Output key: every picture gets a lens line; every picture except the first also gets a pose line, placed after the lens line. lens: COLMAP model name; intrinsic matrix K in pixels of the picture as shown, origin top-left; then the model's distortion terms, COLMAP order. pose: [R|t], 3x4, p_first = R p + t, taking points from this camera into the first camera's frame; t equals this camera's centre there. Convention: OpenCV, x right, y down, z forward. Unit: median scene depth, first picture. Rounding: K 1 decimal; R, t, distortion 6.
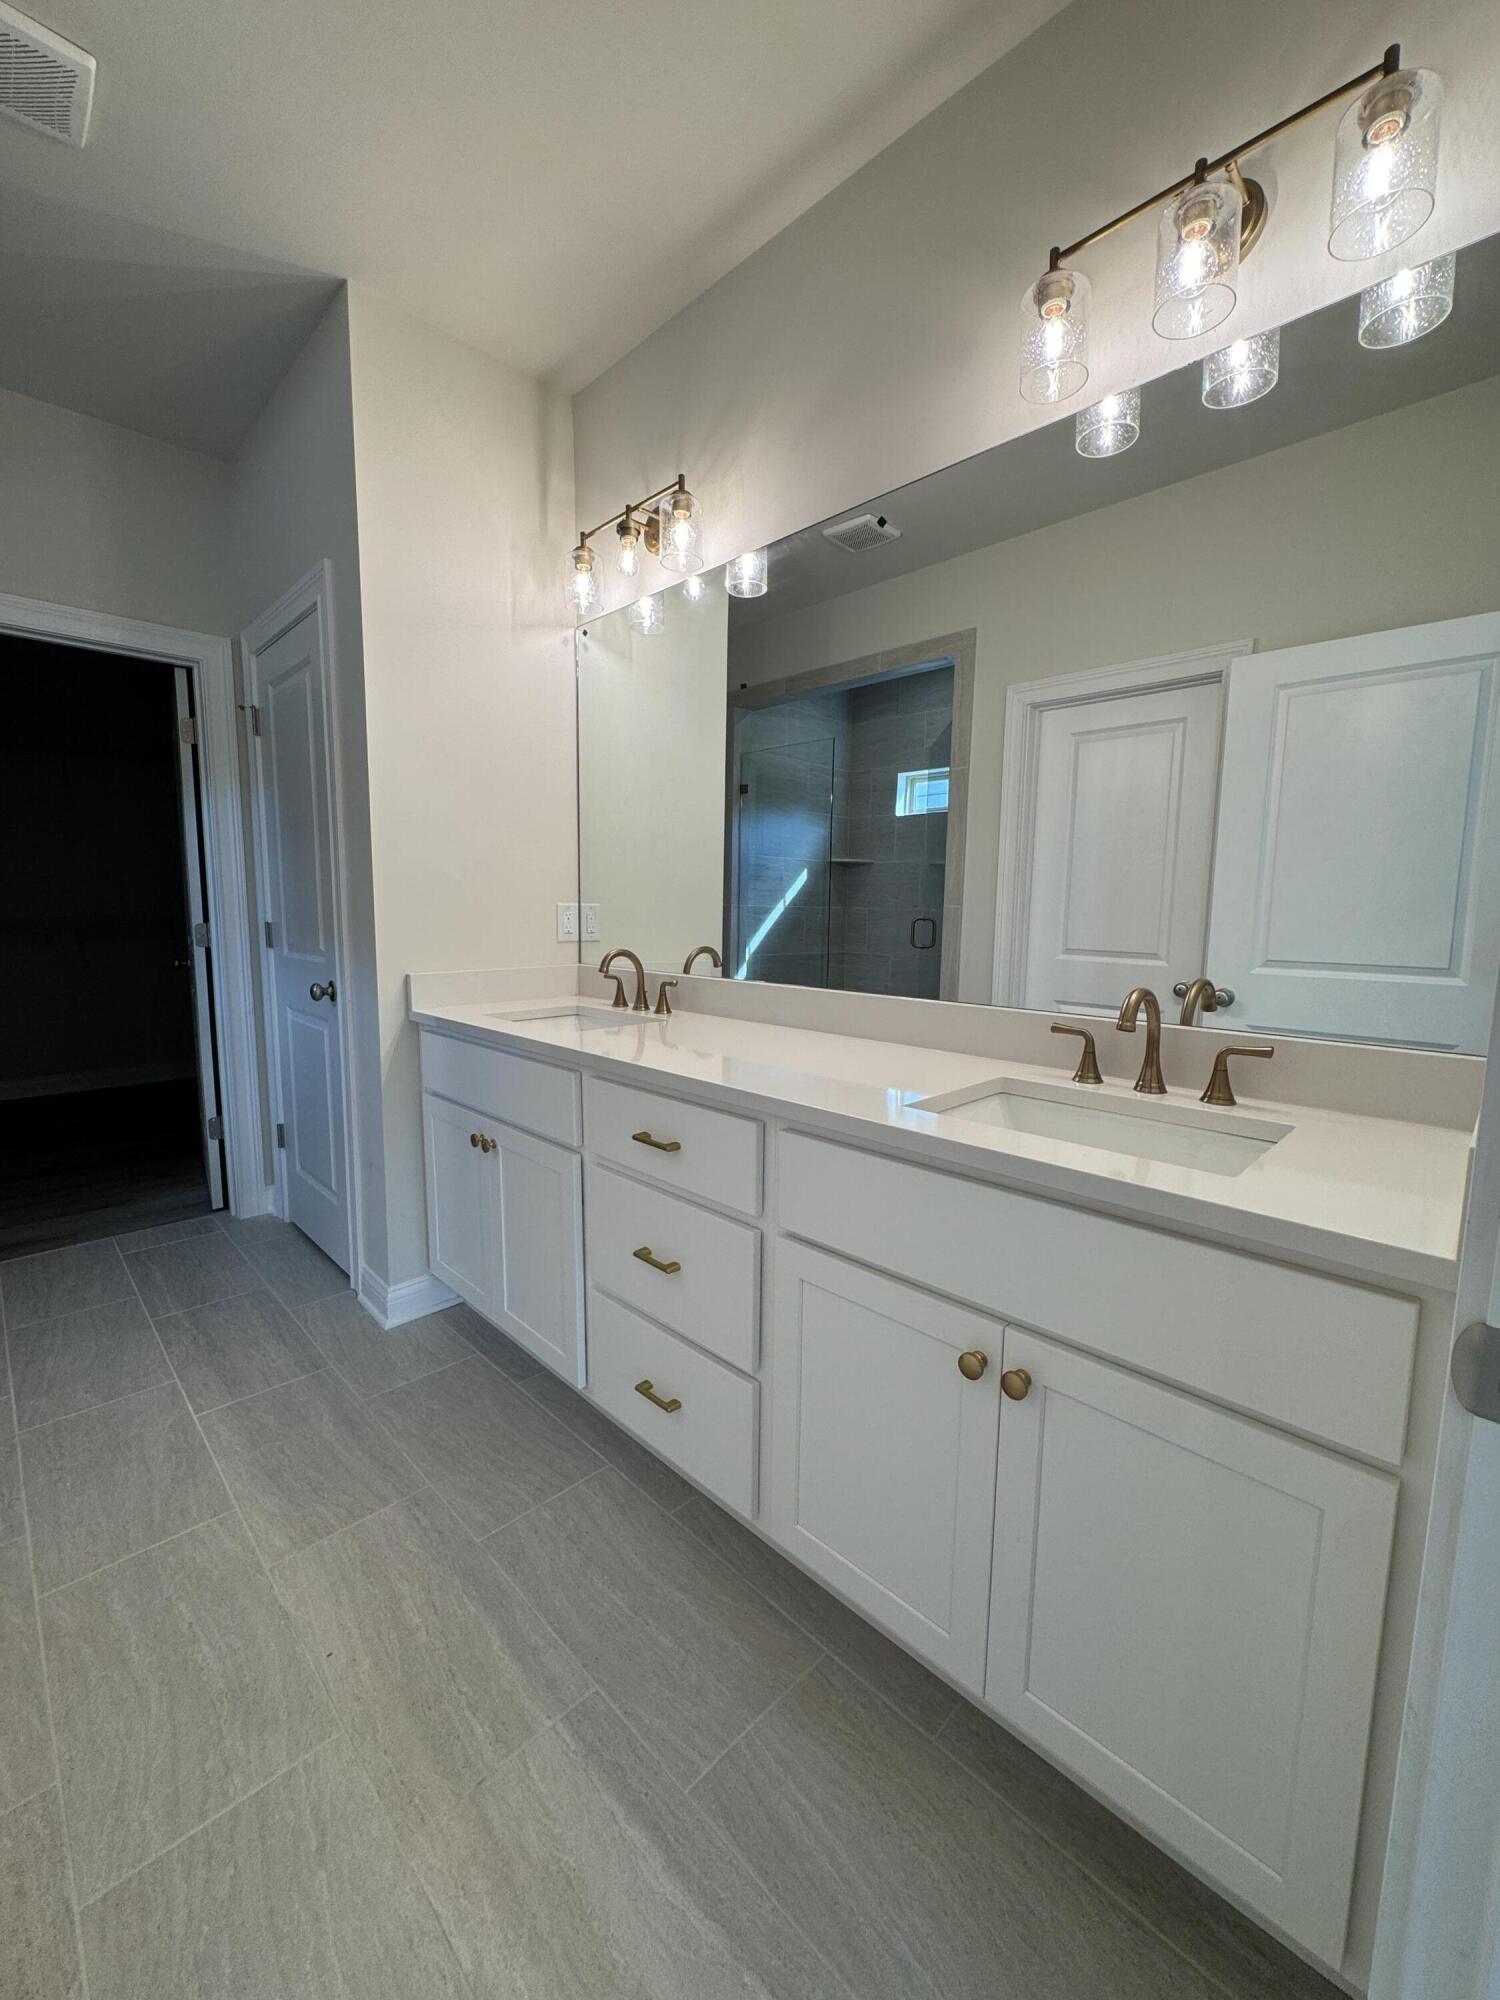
lens RADIAL K [[801.6, 0, 746.7], [0, 801.6, 998.4], [0, 0, 1]] dist [0.000459, -0.000766]
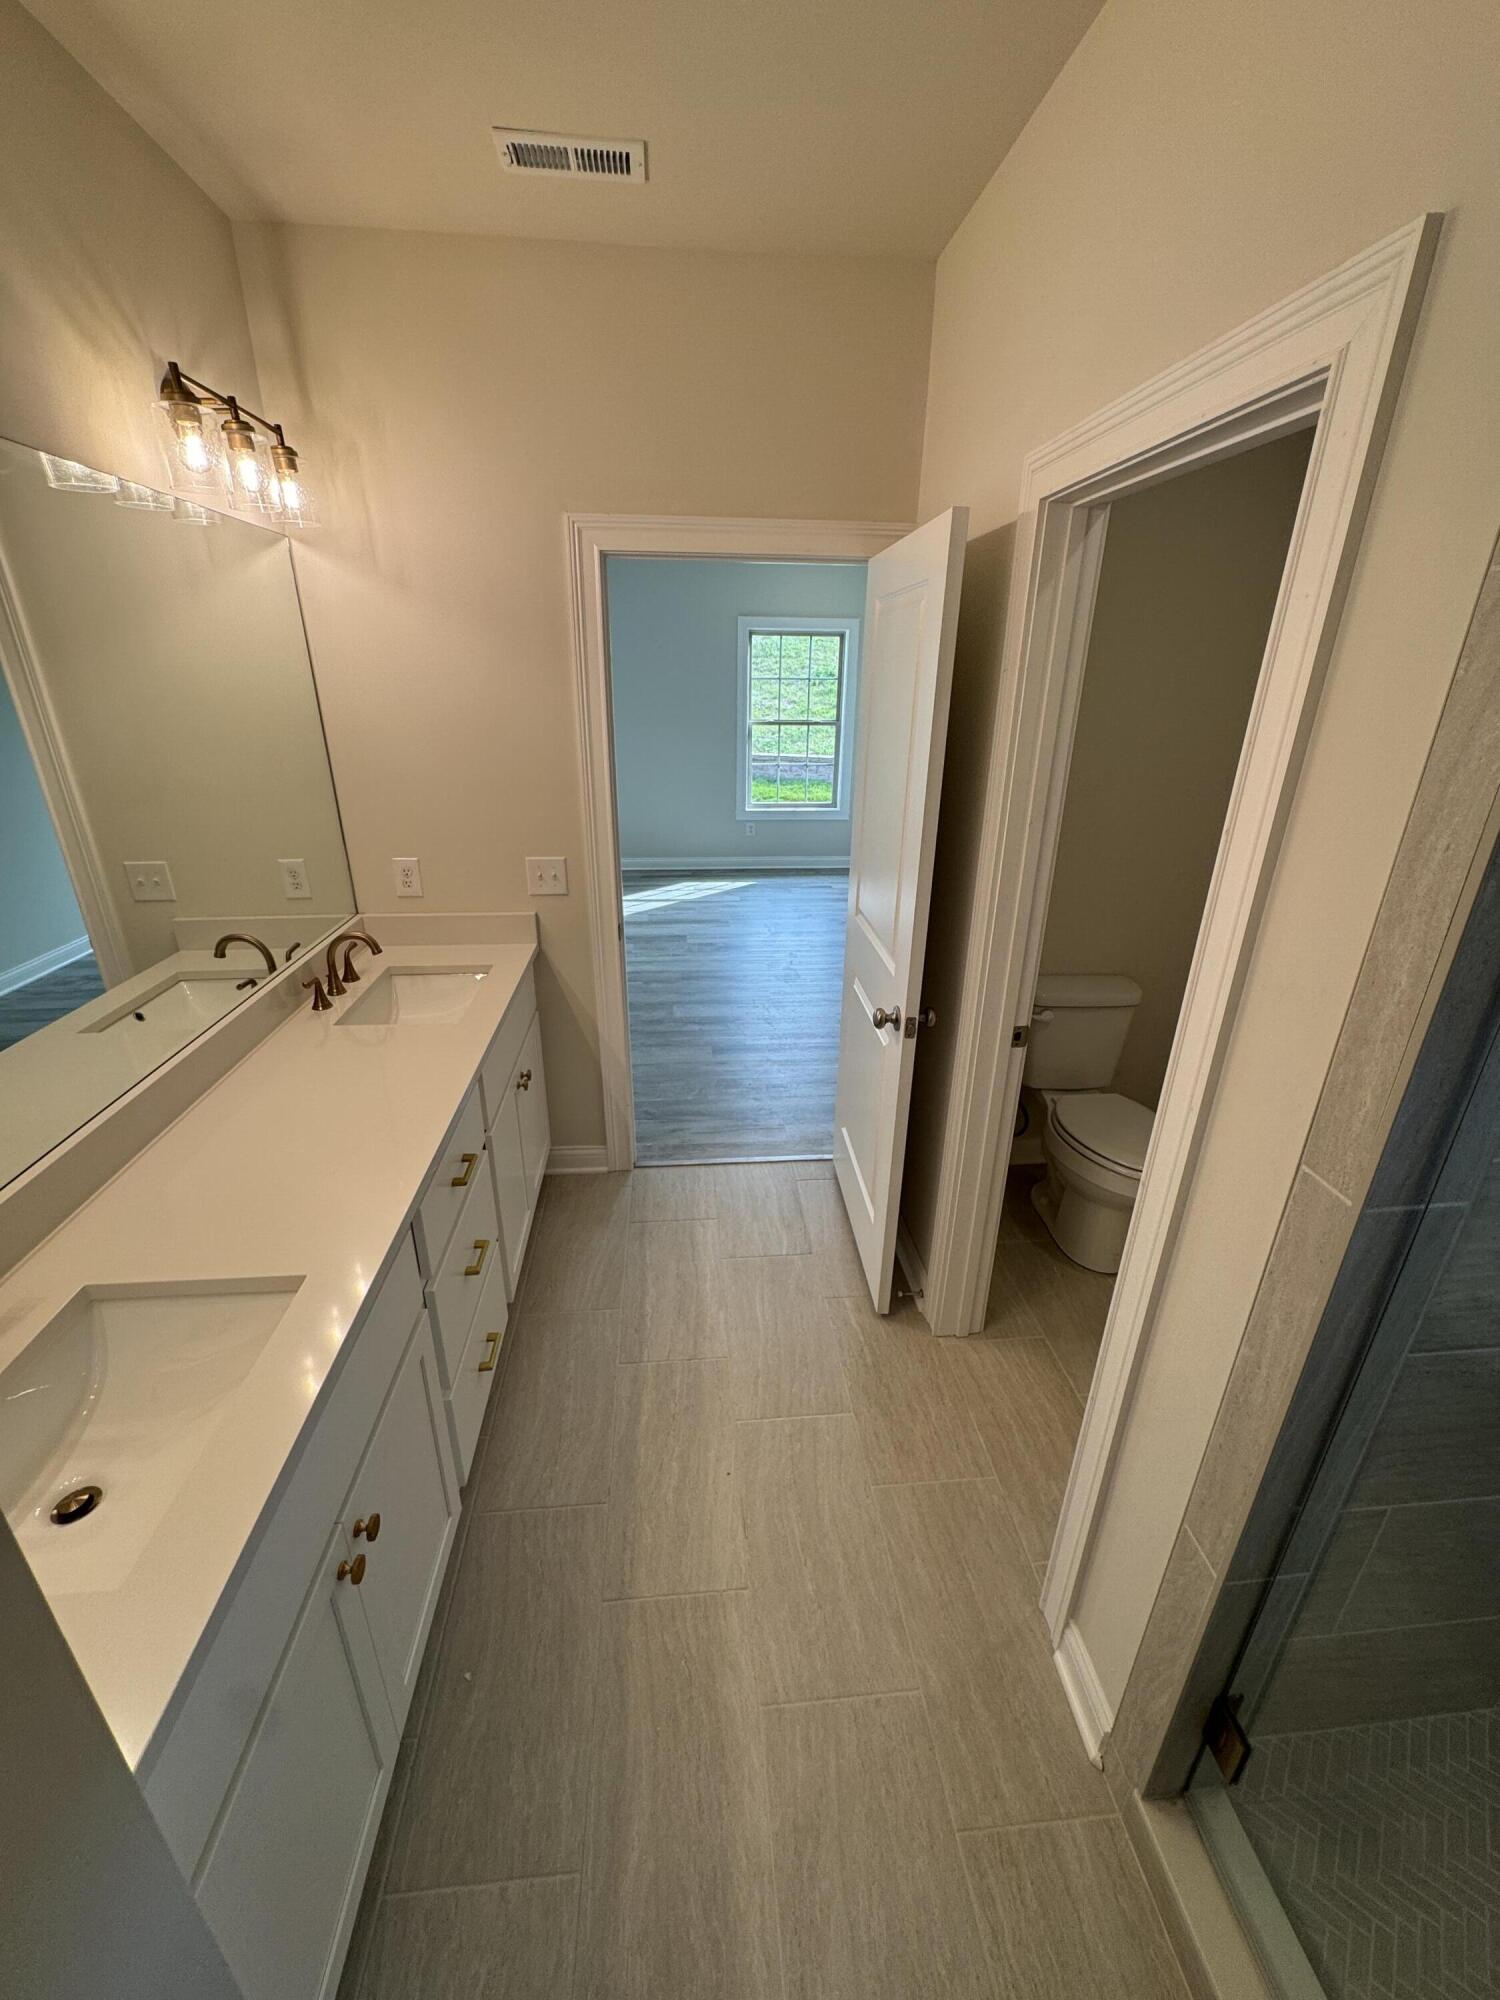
lens RADIAL K [[801.6, 0, 745.0], [0, 801.6, 1000.8], [0, 0, 1]] dist [0.000459, -0.000766]
pose [[-0.767167, -0.266523, 0.583455, -1.084646], [0.050248, 0.881826, 0.468889, -0.588300], [-0.639476, 0.389034, -0.663116, 1.498351]]
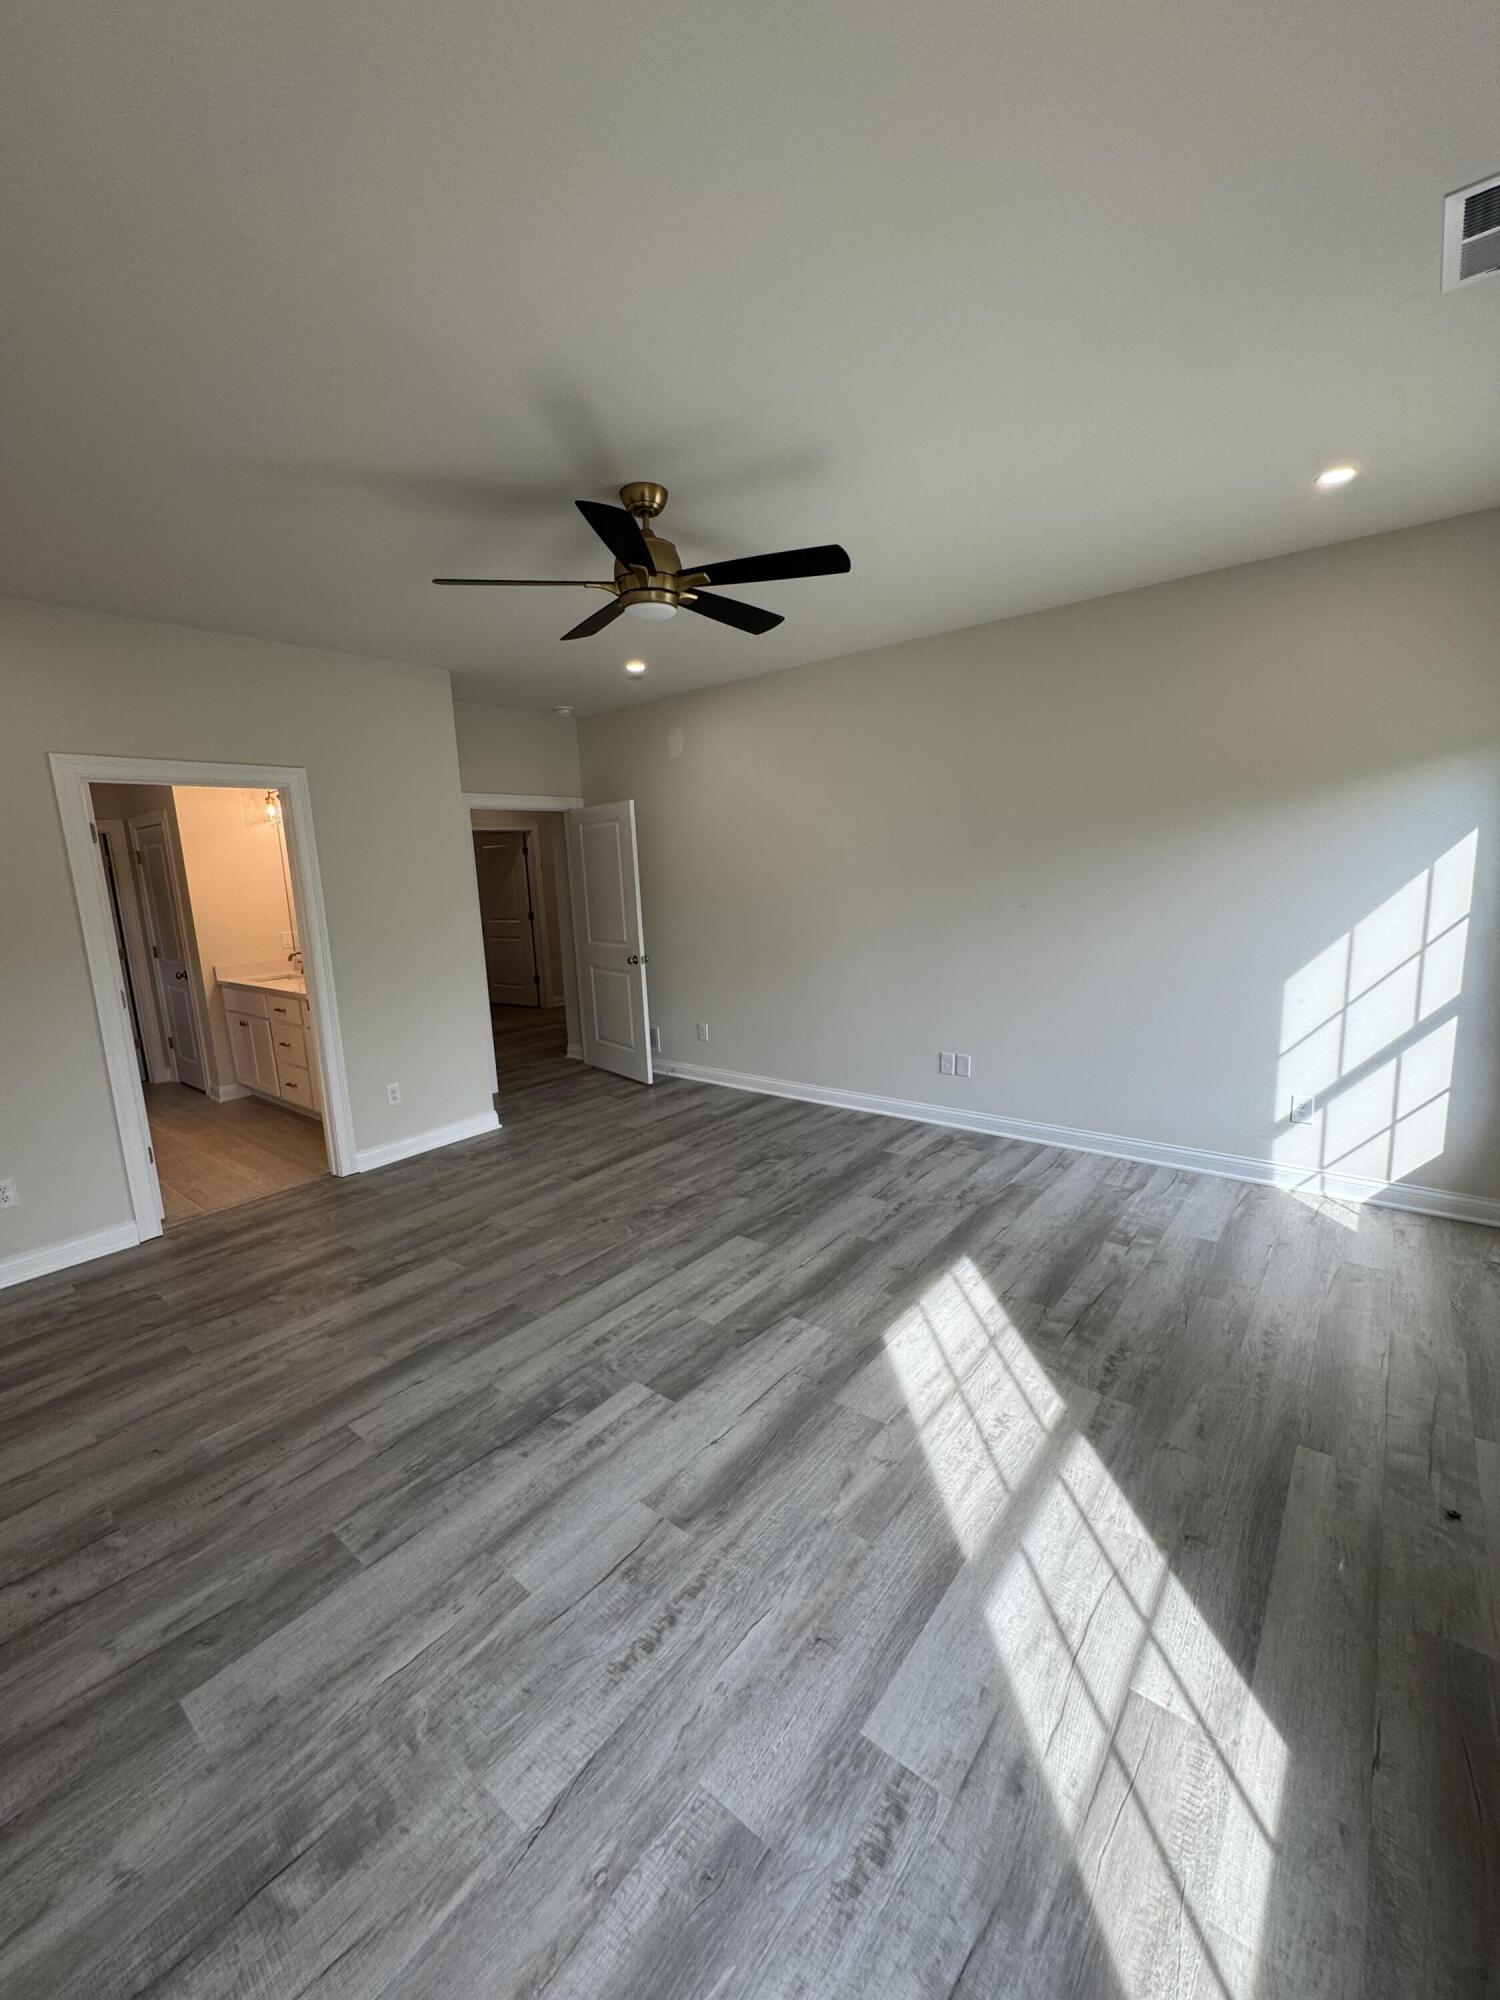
lens RADIAL K [[801.6, 0, 749.3], [0, 801.6, 1011.0], [0, 0, 1]] dist [0.000459, -0.000766]
pose [[0.993348, -0.067941, 0.092970, 1.713465], [0.062520, 0.996236, 0.060035, 0.109037], [-0.096699, -0.053823, 0.993857, -2.869601]]
